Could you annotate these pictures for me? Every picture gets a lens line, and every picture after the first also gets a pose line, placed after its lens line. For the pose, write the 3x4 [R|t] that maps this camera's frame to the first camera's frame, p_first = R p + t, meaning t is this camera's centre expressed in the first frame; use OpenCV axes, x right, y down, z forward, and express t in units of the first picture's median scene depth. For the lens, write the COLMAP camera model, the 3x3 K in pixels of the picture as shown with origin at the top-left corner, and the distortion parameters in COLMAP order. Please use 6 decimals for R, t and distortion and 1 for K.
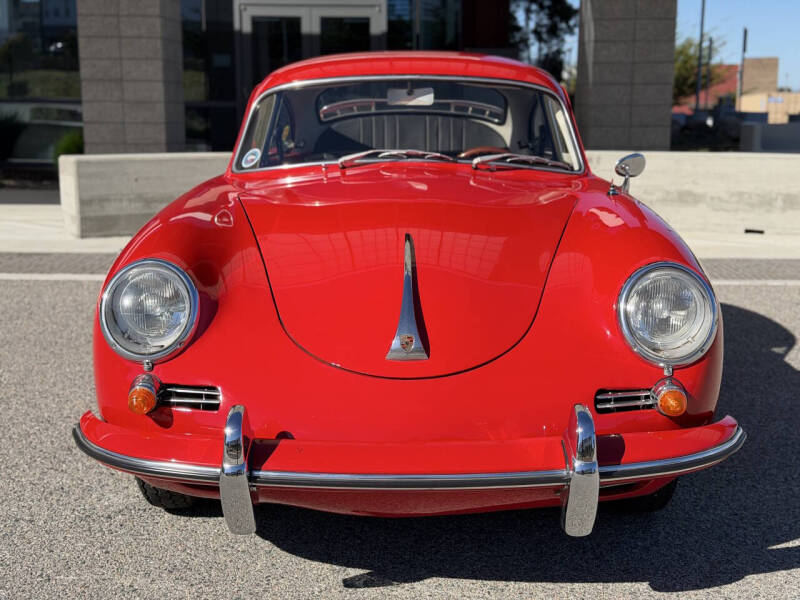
lens RADIAL K [[1118.1, 0, 400.0], [0, 1118.1, 303.7], [0, 0, 1]] dist [0.106525, 0.000000]
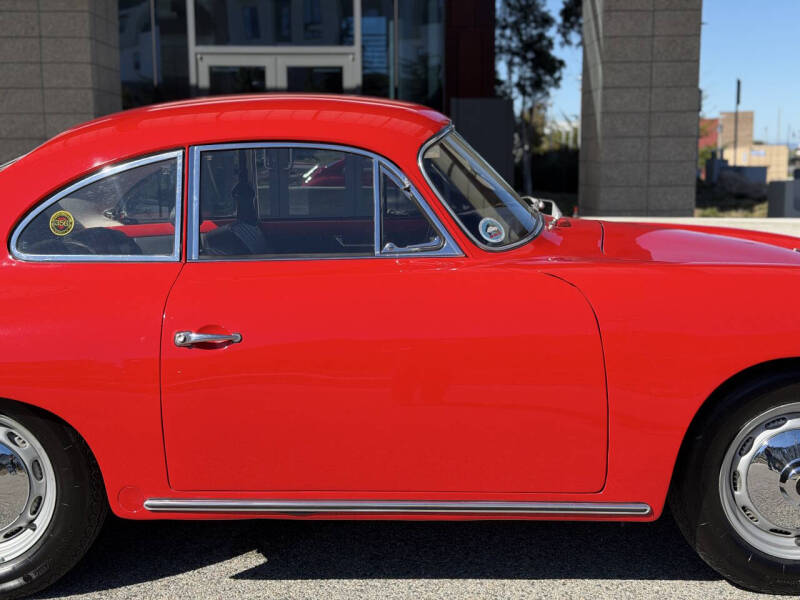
lens RADIAL K [[1118.1, 0, 398.3], [0, 1118.1, 302.0], [0, 0, 1]] dist [0.106525, 0.000000]
pose [[0.999789, -0.013063, 0.015840, 0.003380], [0.013843, 0.998646, -0.050146, -0.067841], [-0.015163, 0.050355, 0.998616, 0.356735]]
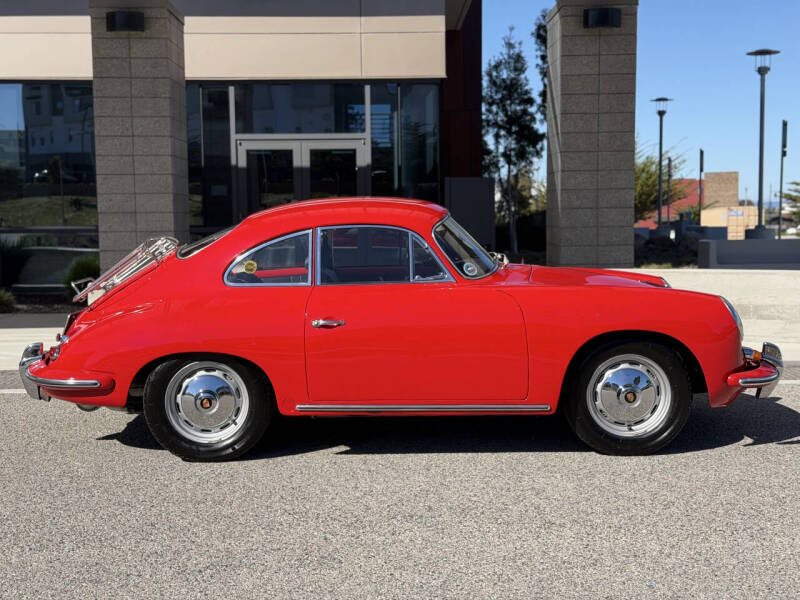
lens RADIAL K [[1118.1, 0, 398.4], [0, 1118.1, 297.4], [0, 0, 1]] dist [0.106525, 0.000000]
pose [[0.999573, -0.018493, 0.022627, -0.037319], [0.020810, 0.994052, -0.106897, 0.015125], [-0.020515, 0.107322, 0.994013, -0.189690]]
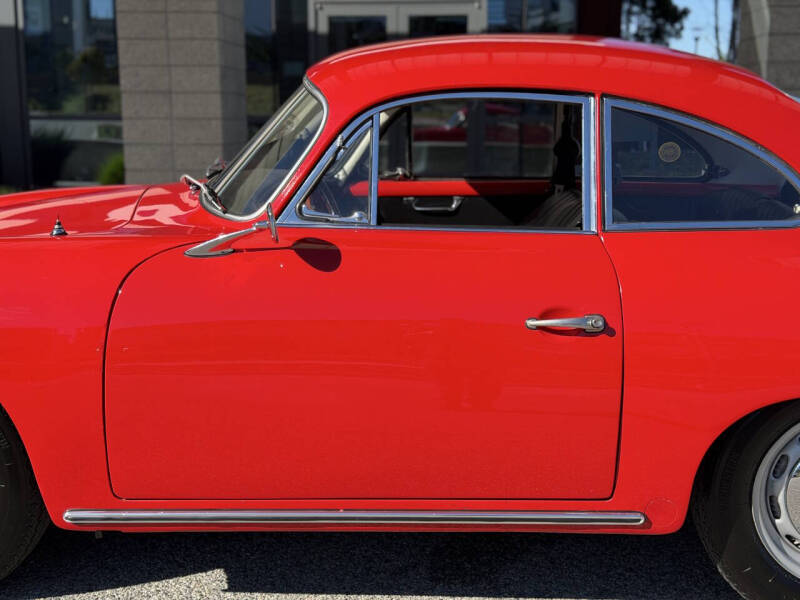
lens RADIAL K [[1118.1, 0, 395.6], [0, 1118.1, 308.0], [0, 0, 1]] dist [0.106525, 0.000000]
pose [[0.997655, 0.004771, -0.068284, -0.064978], [-0.005219, 0.999966, -0.006379, -0.086408], [0.068251, 0.006721, 0.997646, 0.459266]]
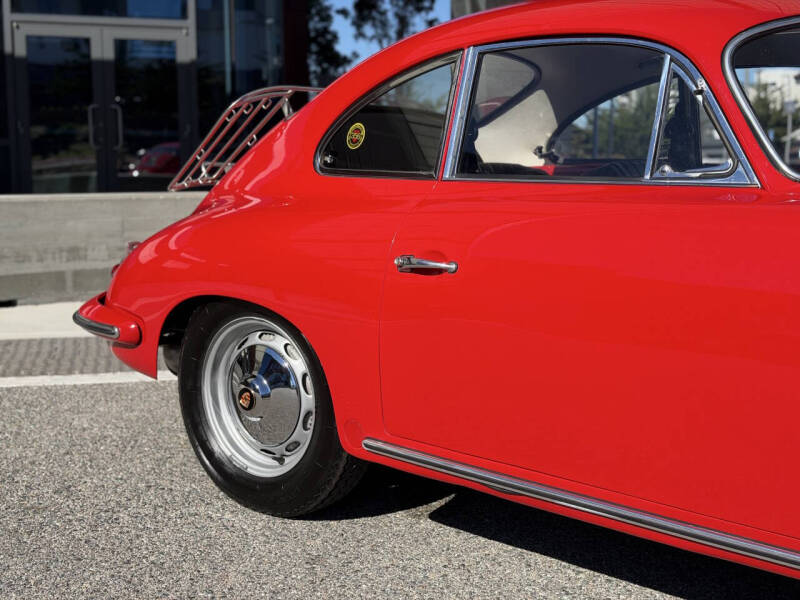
lens RADIAL K [[1118.1, 0, 394.3], [0, 1118.1, 300.9], [0, 0, 1]] dist [0.106525, 0.000000]
pose [[0.970476, -0.032628, 0.238981, -0.227970], [0.045004, 0.997903, -0.046516, -0.040202], [-0.236962, 0.055898, 0.969910, 0.448513]]
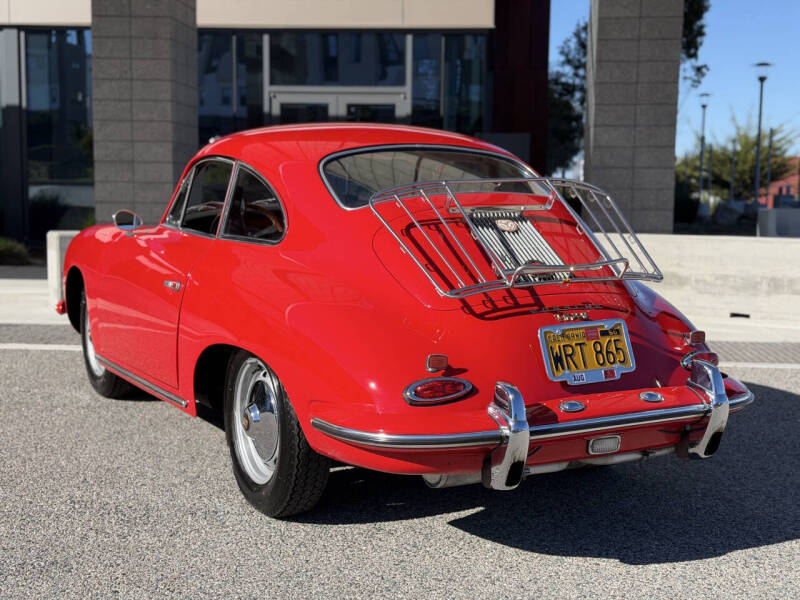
lens RADIAL K [[1118.1, 0, 402.2], [0, 1118.1, 297.9], [0, 0, 1]] dist [0.106525, 0.000000]
pose [[0.997205, 0.014096, -0.073373, 0.170036], [-0.020159, 0.996382, -0.082559, 0.013863], [0.071944, 0.083807, 0.993882, 0.010972]]
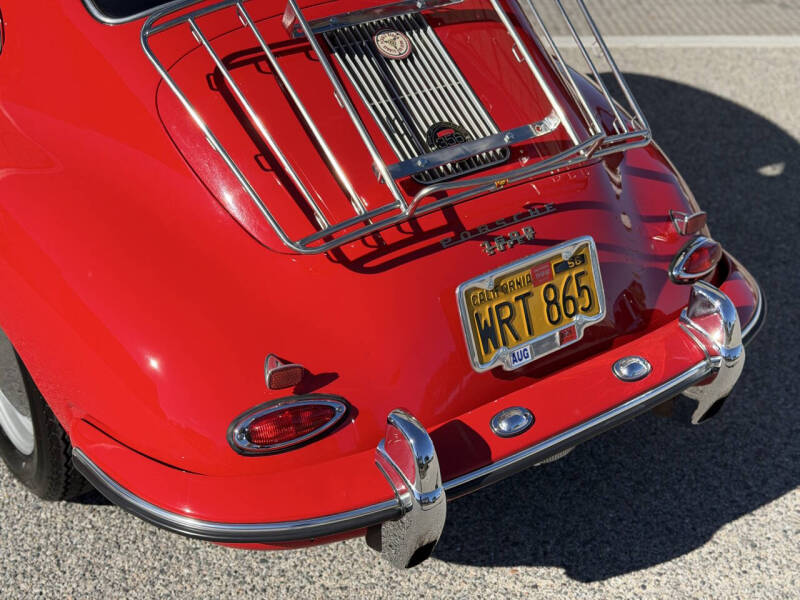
lens RADIAL K [[1118.1, 0, 404.4], [0, 1118.1, 296.8], [0, 0, 1]] dist [0.106525, 0.000000]
pose [[0.998336, -0.015466, 0.055549, 0.162914], [-0.003327, 0.946301, 0.323270, -0.141815], [-0.057566, -0.322917, 0.944675, 0.305932]]
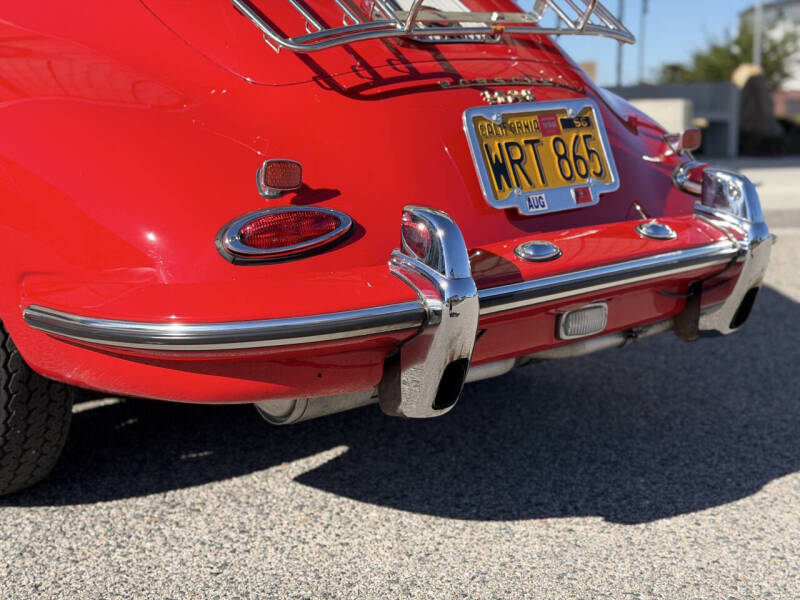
lens RADIAL K [[1118.1, 0, 401.5], [0, 1118.1, 306.4], [0, 0, 1]] dist [0.106525, 0.000000]
pose [[0.989154, -0.043101, 0.140417, 0.132089], [0.043886, 0.999033, -0.002495, 0.036141], [-0.140174, 0.008630, 0.990089, 0.324443]]
